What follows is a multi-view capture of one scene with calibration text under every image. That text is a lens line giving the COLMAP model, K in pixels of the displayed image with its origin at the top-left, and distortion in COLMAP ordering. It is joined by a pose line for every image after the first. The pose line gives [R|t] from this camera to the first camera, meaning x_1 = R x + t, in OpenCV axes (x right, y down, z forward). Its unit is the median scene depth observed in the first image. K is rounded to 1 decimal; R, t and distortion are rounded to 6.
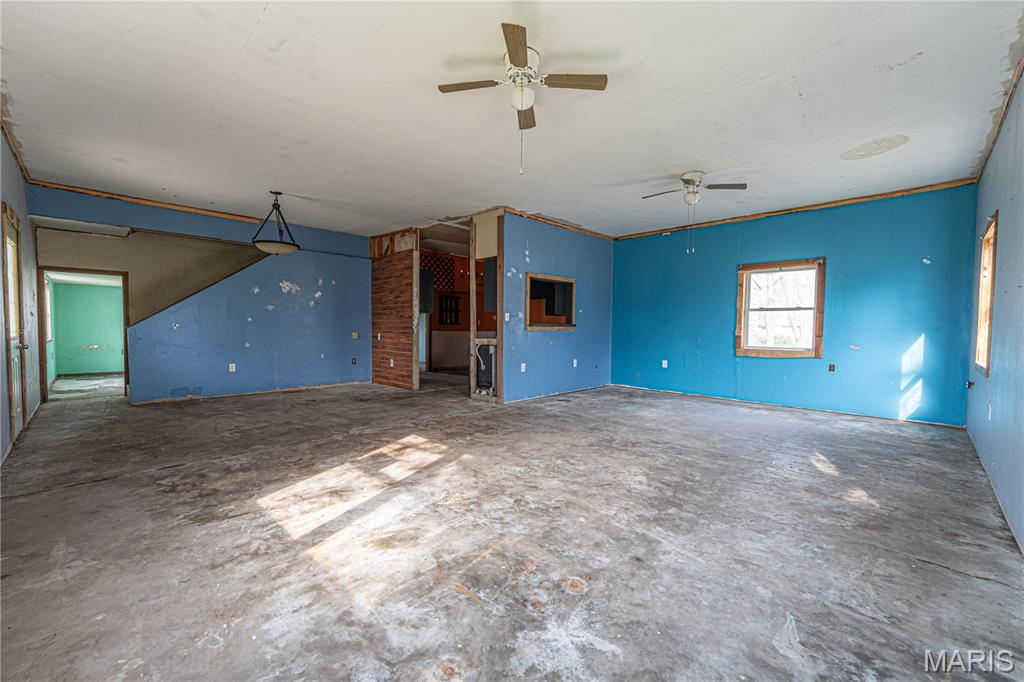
lens RADIAL K [[407.9, 0, 511.3], [0, 407.9, 343.7], [0, 0, 1]] dist [0.002031, -0.000273]
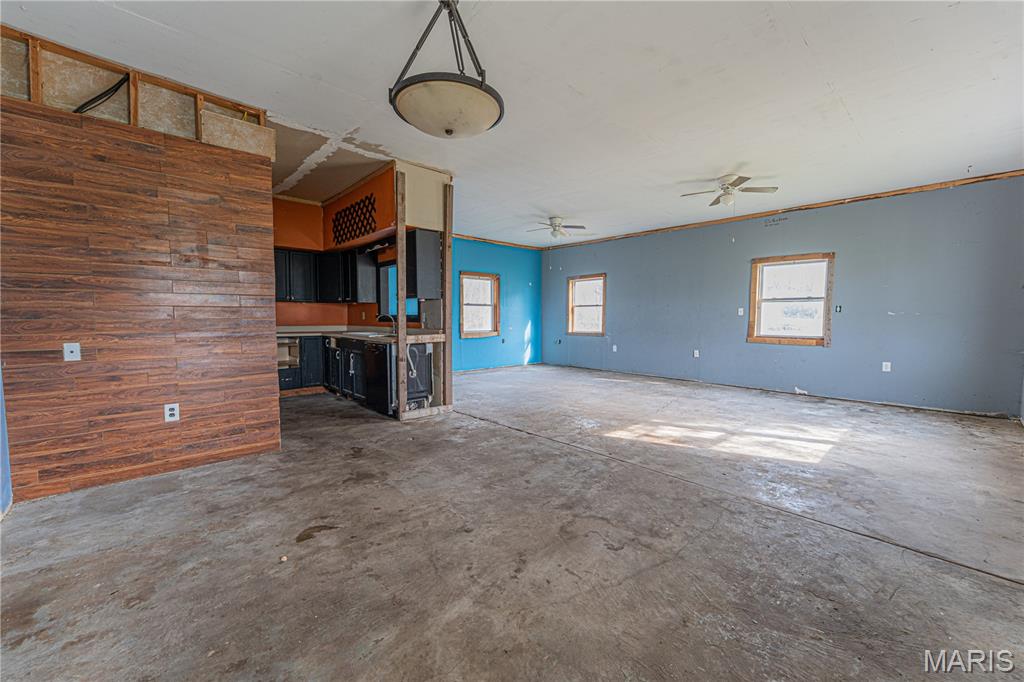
lens RADIAL K [[407.9, 0, 511.3], [0, 407.9, 343.7], [0, 0, 1]] dist [0.002031, -0.000273]
pose [[0.060219, -0.072380, 0.995558, -1.124550], [0.037455, 0.996829, 0.070206, -0.060063], [-0.997482, 0.033061, 0.062739, 1.091332]]
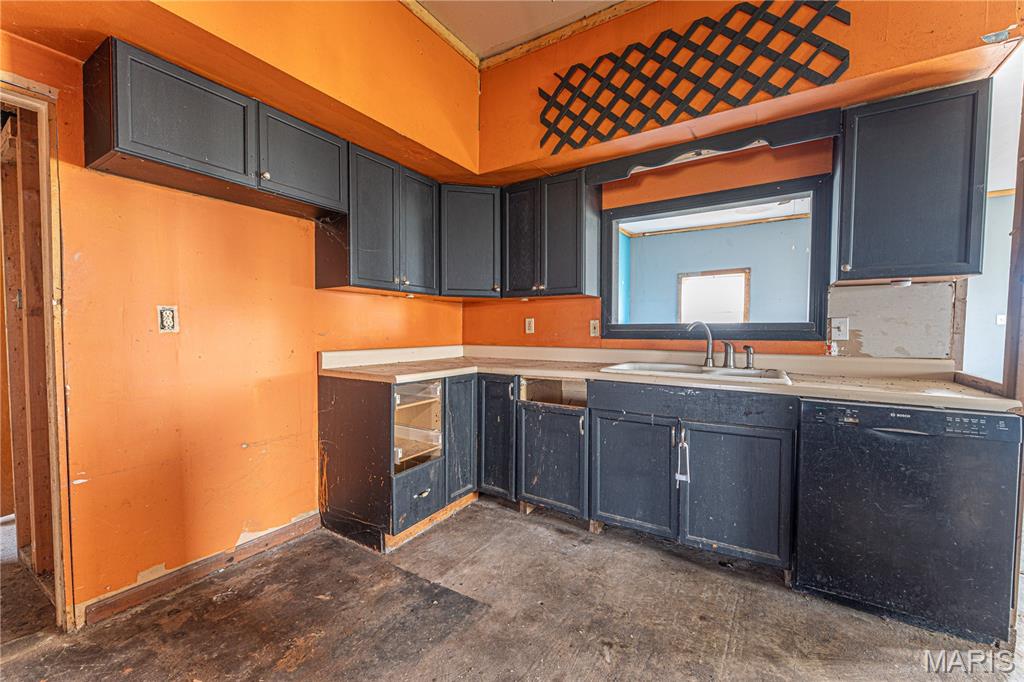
lens RADIAL K [[407.9, 0, 511.3], [0, 407.9, 343.7], [0, 0, 1]] dist [0.002031, -0.000273]
pose [[-0.206204, -0.046503, 0.977403, -0.401075], [0.037209, 0.997775, 0.055322, -0.084851], [-0.977801, 0.047776, -0.204015, 1.848019]]
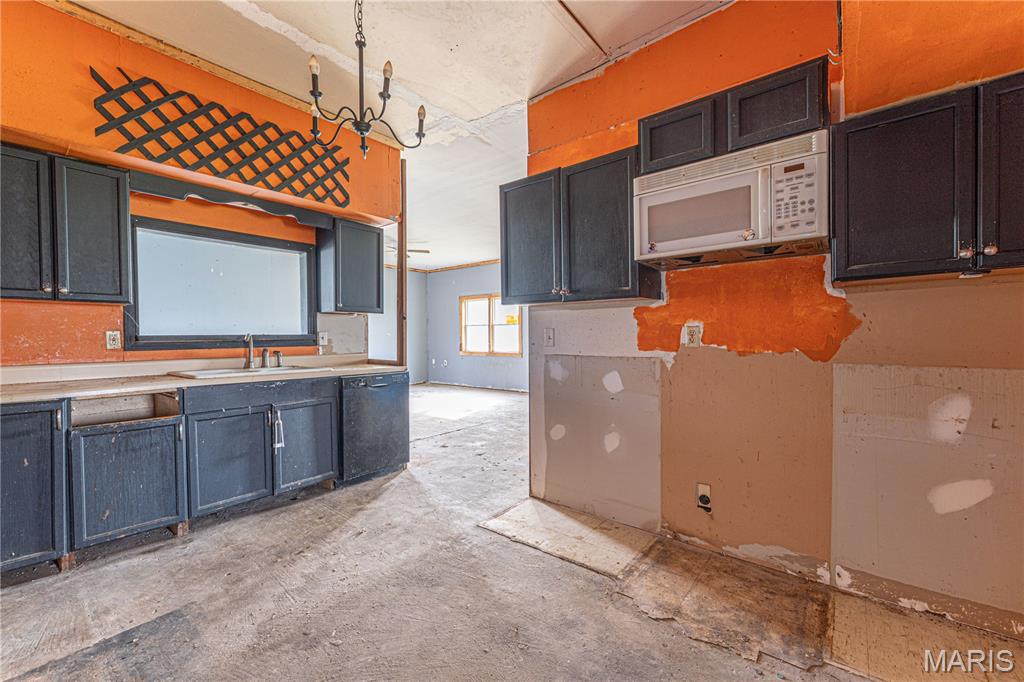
lens RADIAL K [[407.9, 0, 511.3], [0, 407.9, 343.7], [0, 0, 1]] dist [0.002031, -0.000273]
pose [[-0.996692, -0.001551, -0.081252, -0.321382], [-0.006331, 0.998261, 0.058614, -0.099876], [0.081020, 0.058935, -0.994969, 2.189814]]
